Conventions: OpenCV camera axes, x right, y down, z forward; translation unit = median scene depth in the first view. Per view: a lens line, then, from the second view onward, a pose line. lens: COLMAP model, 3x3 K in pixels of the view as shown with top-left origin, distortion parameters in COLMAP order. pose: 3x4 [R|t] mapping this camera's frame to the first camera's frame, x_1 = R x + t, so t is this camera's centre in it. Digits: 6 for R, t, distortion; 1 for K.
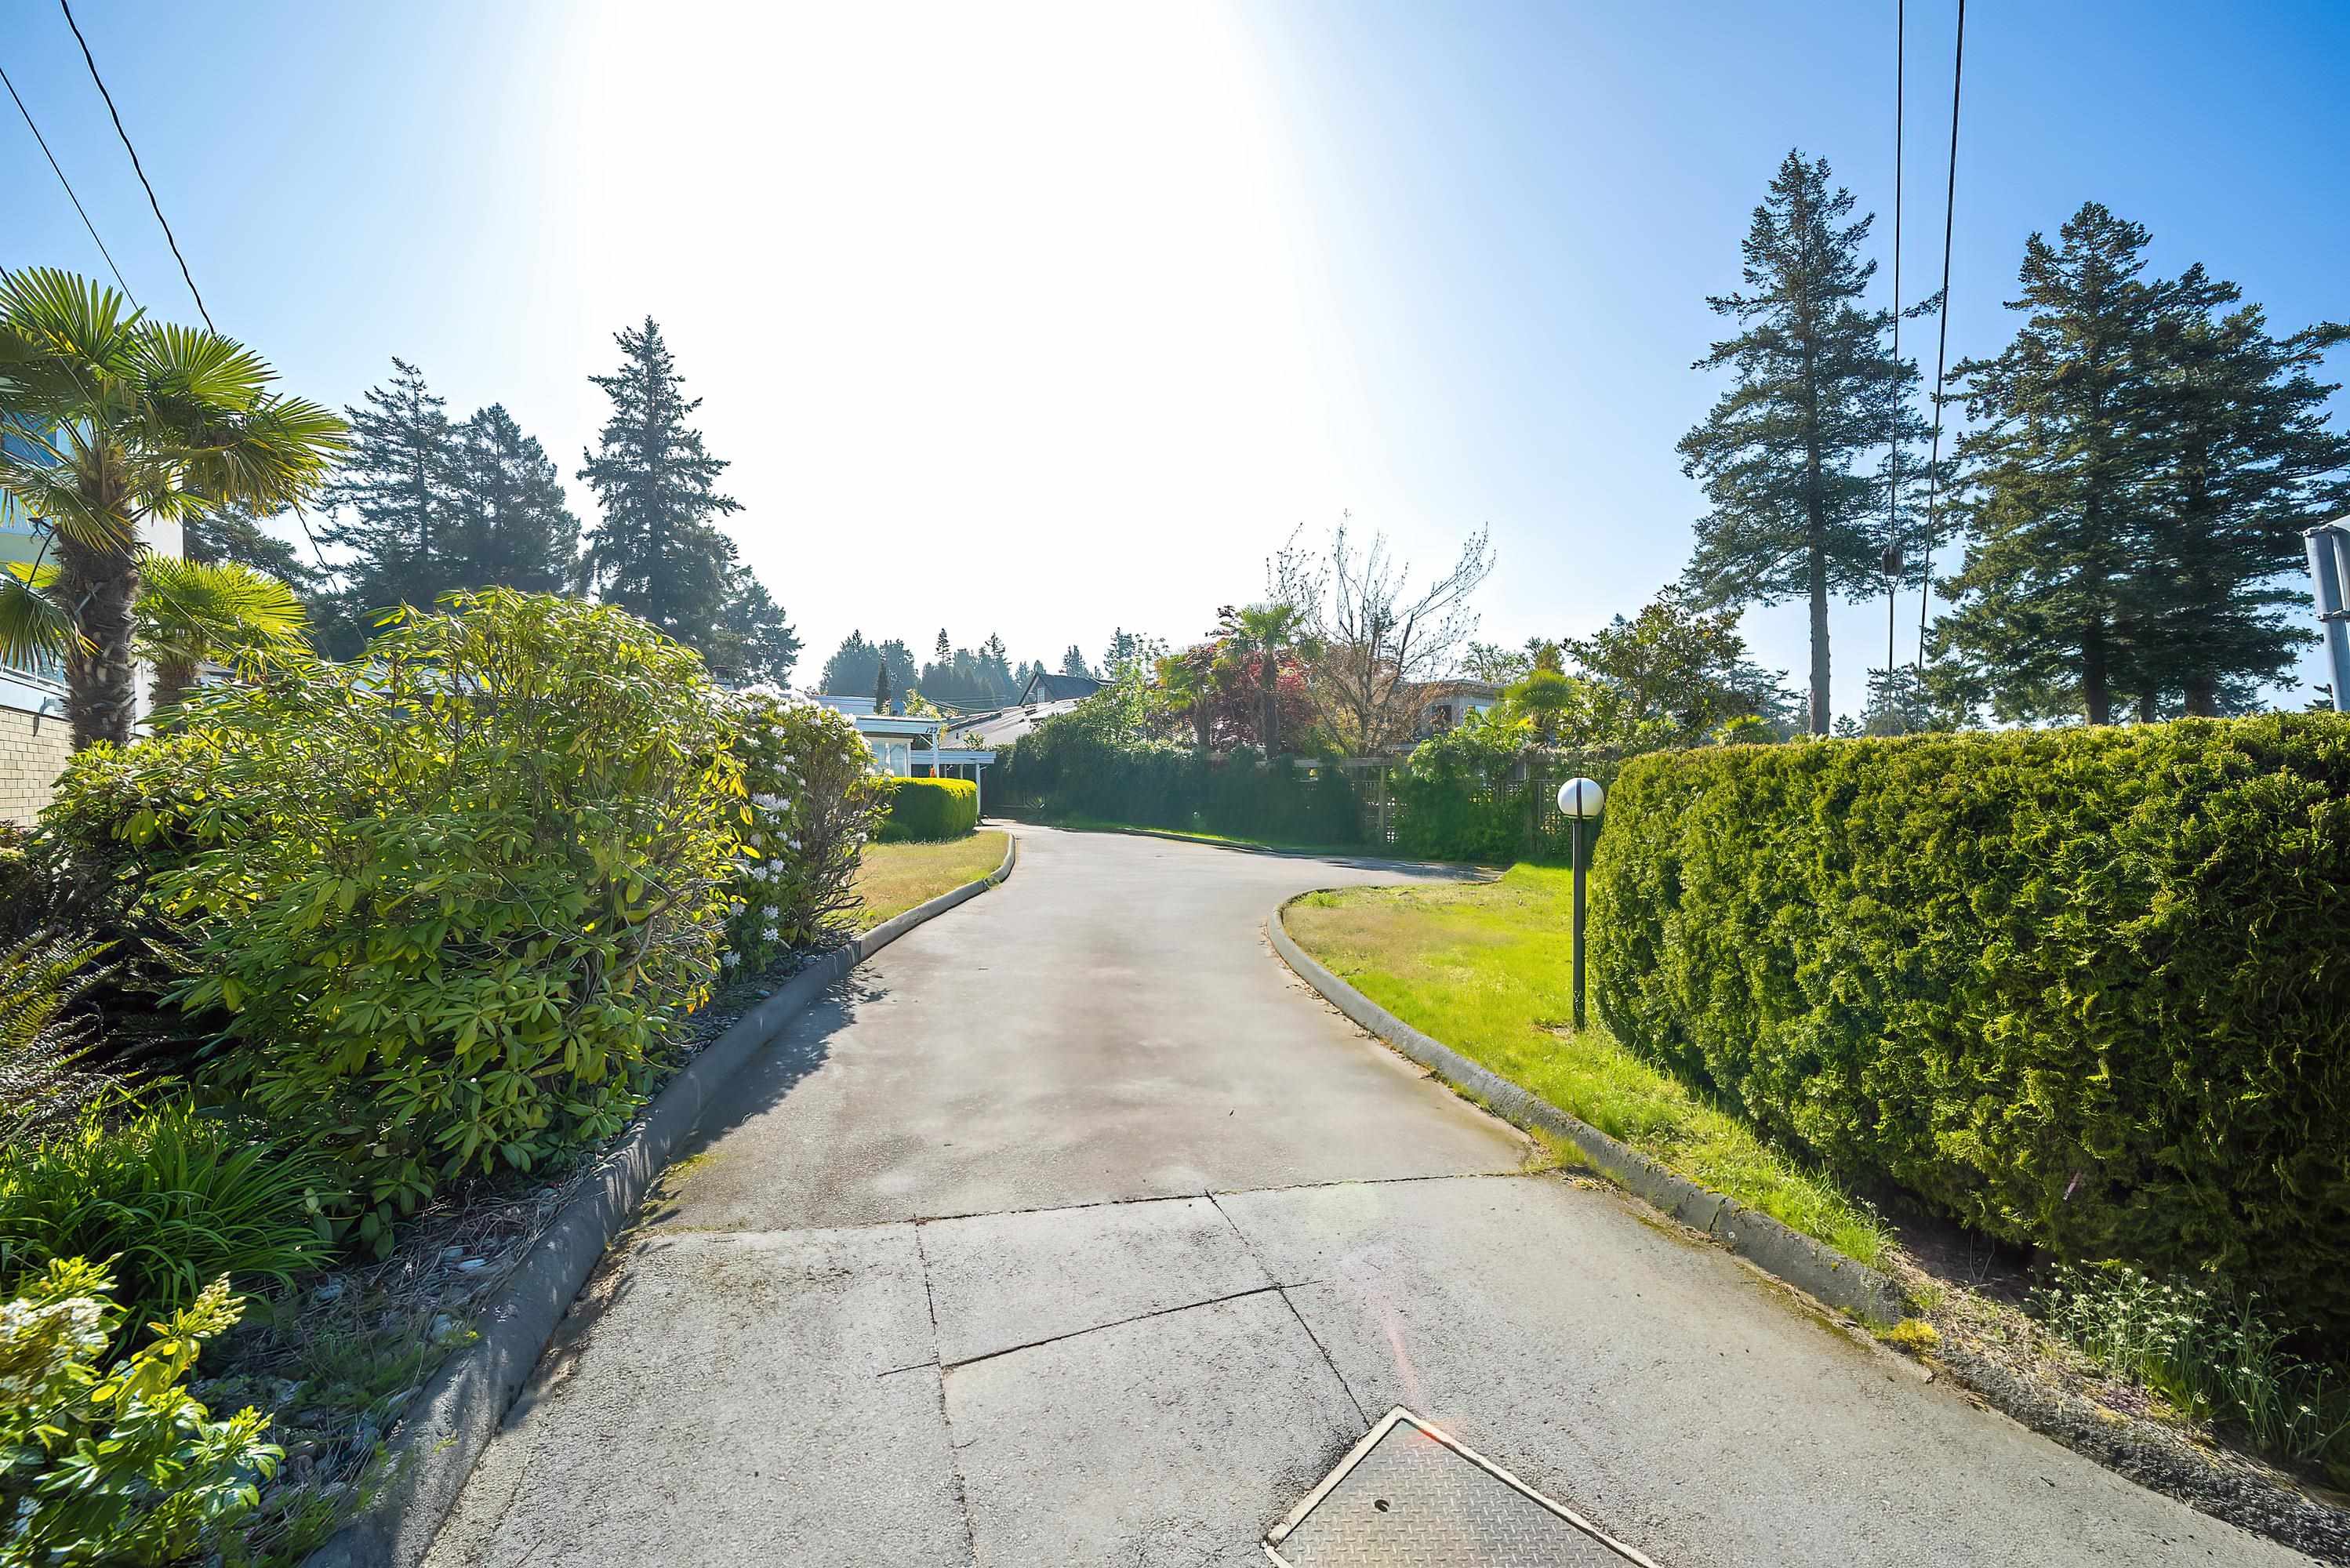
lens RADIAL K [[822.8, 0, 1184.9], [0, 822.8, 785.4], [0, 0, 1]] dist [-0.000123, -0.001921]
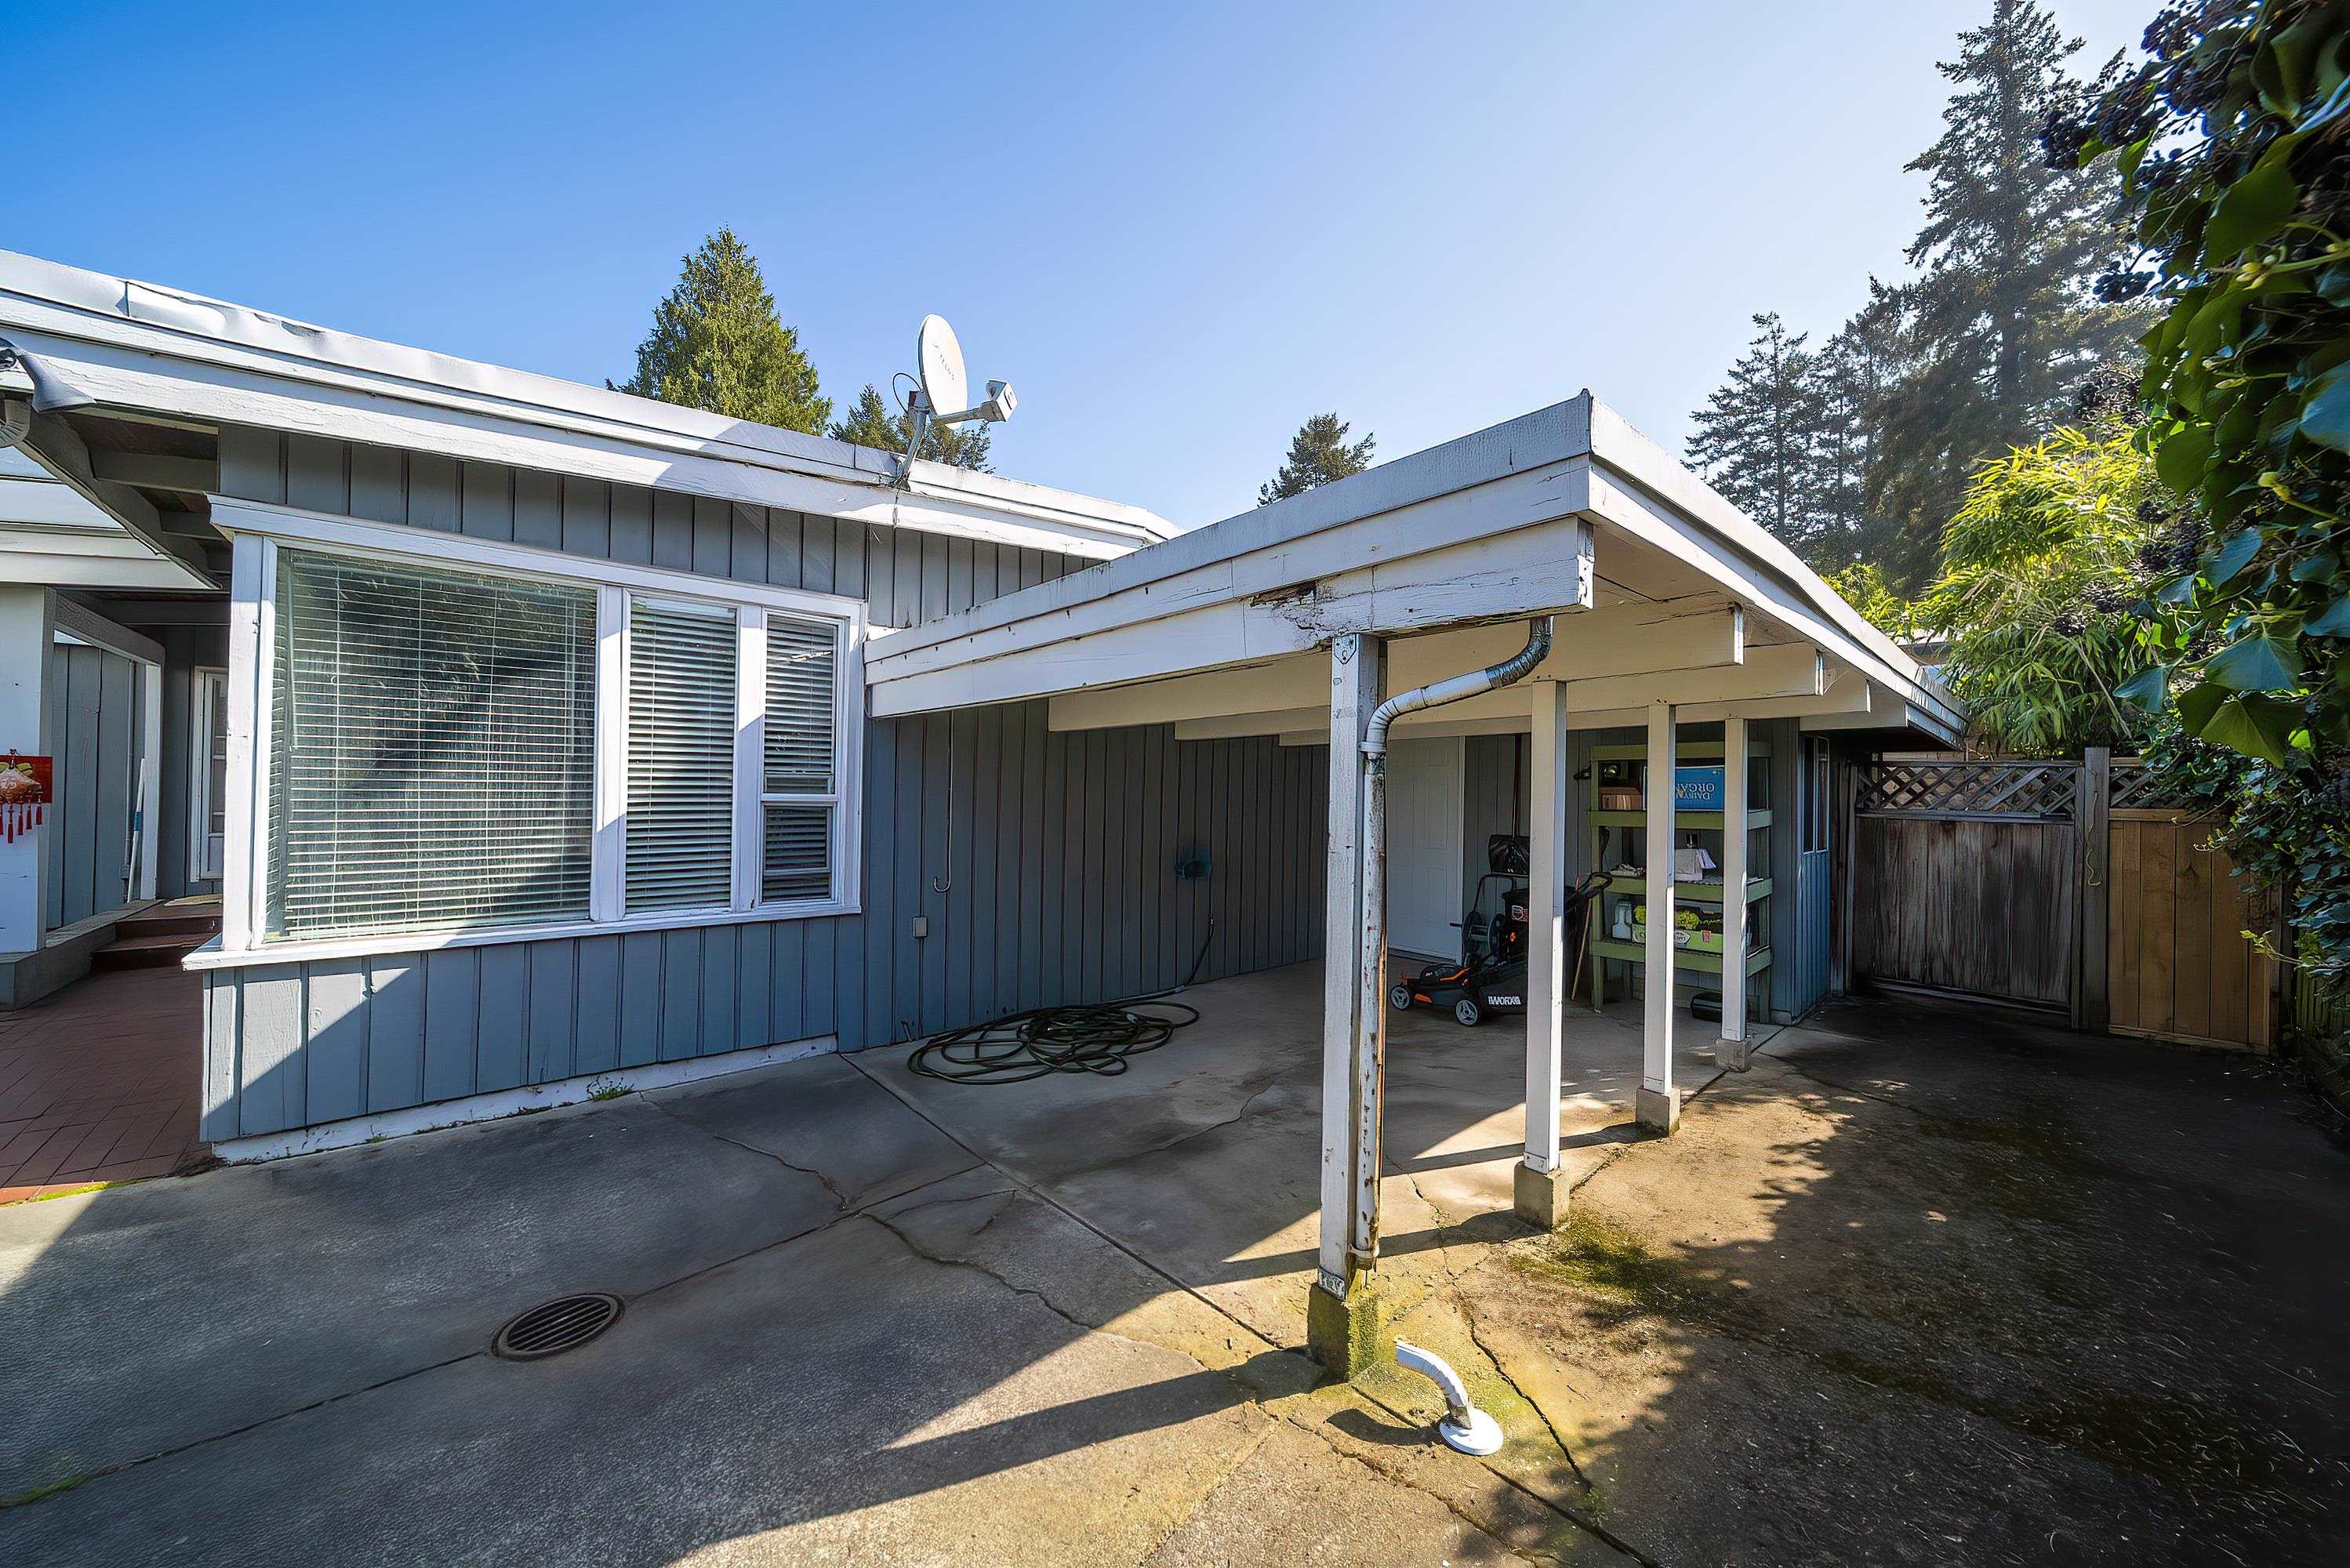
lens RADIAL K [[822.8, 0, 1184.9], [0, 822.8, 785.4], [0, 0, 1]] dist [-0.000123, -0.001921]
pose [[-0.012158, 0.002130, -0.999924, -0.076465], [-0.022581, 0.999742, 0.002404, -0.005460], [0.999671, 0.022609, -0.012107, 0.437124]]
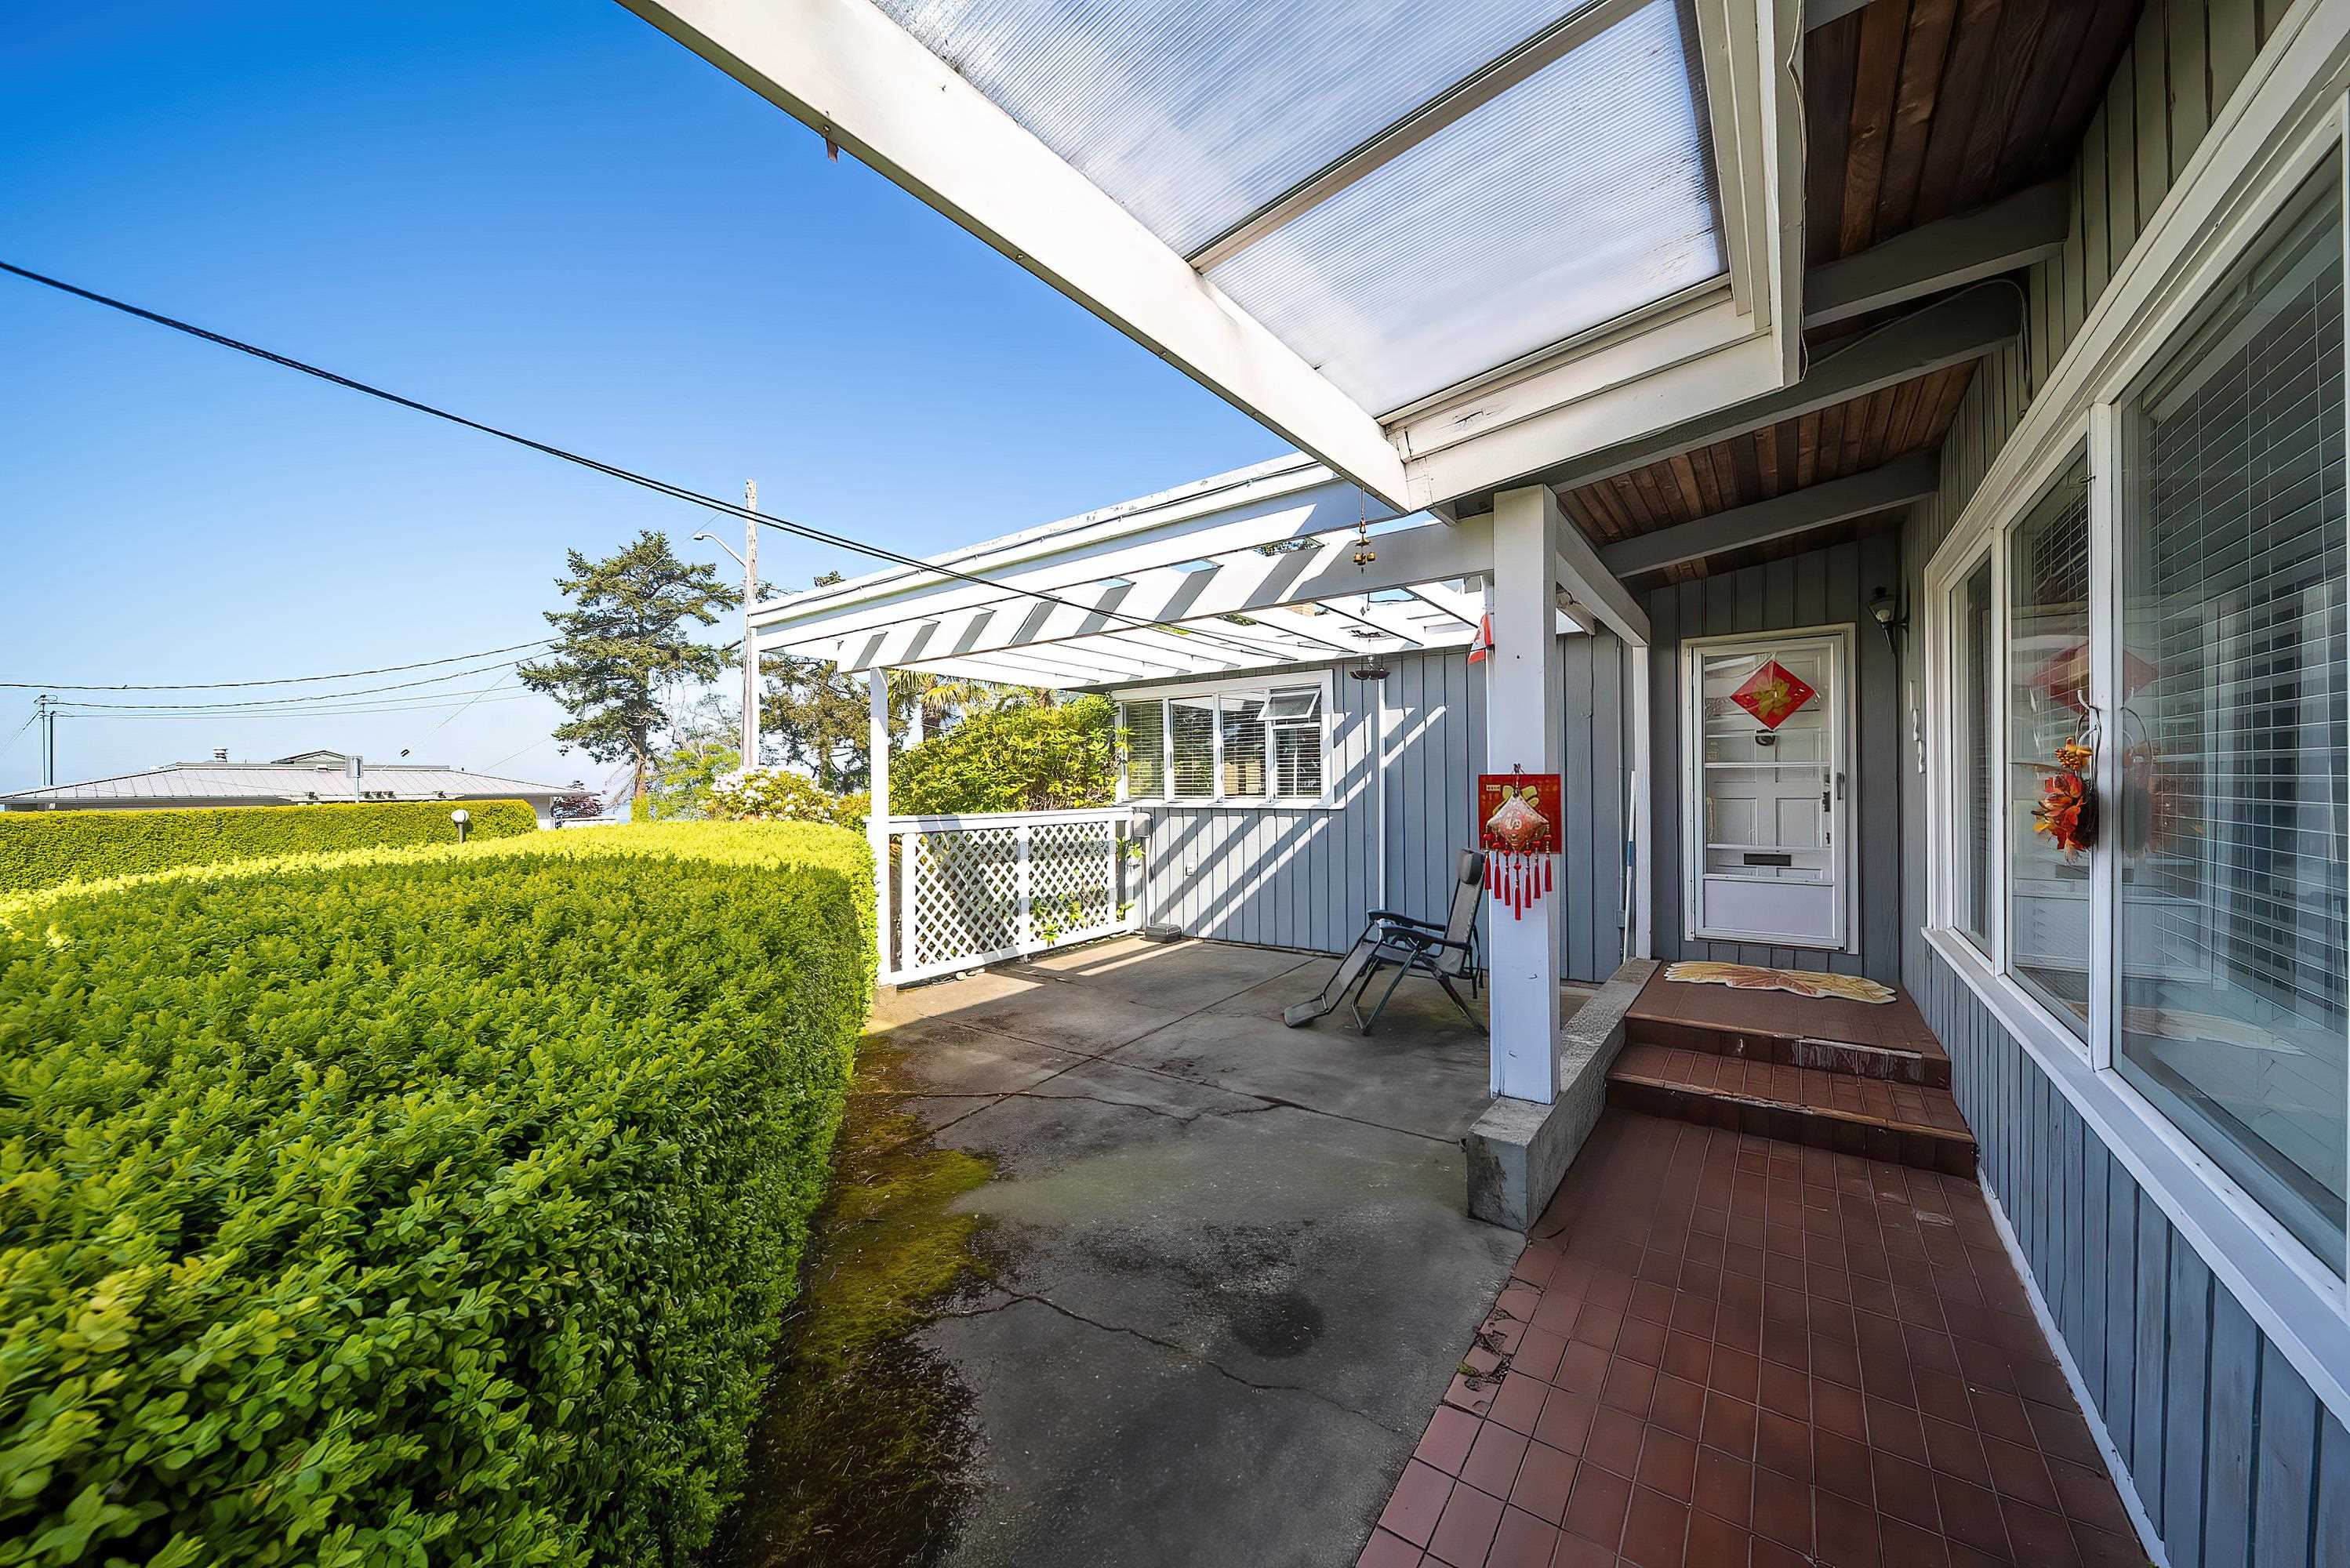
lens RADIAL K [[822.8, 0, 1184.9], [0, 822.8, 785.4], [0, 0, 1]] dist [-0.000123, -0.001921]
pose [[-0.980574, 0.019617, -0.195164, -0.127617], [0.018560, 0.999801, 0.007246, -0.005630], [0.195267, 0.003483, -0.980744, 0.363204]]
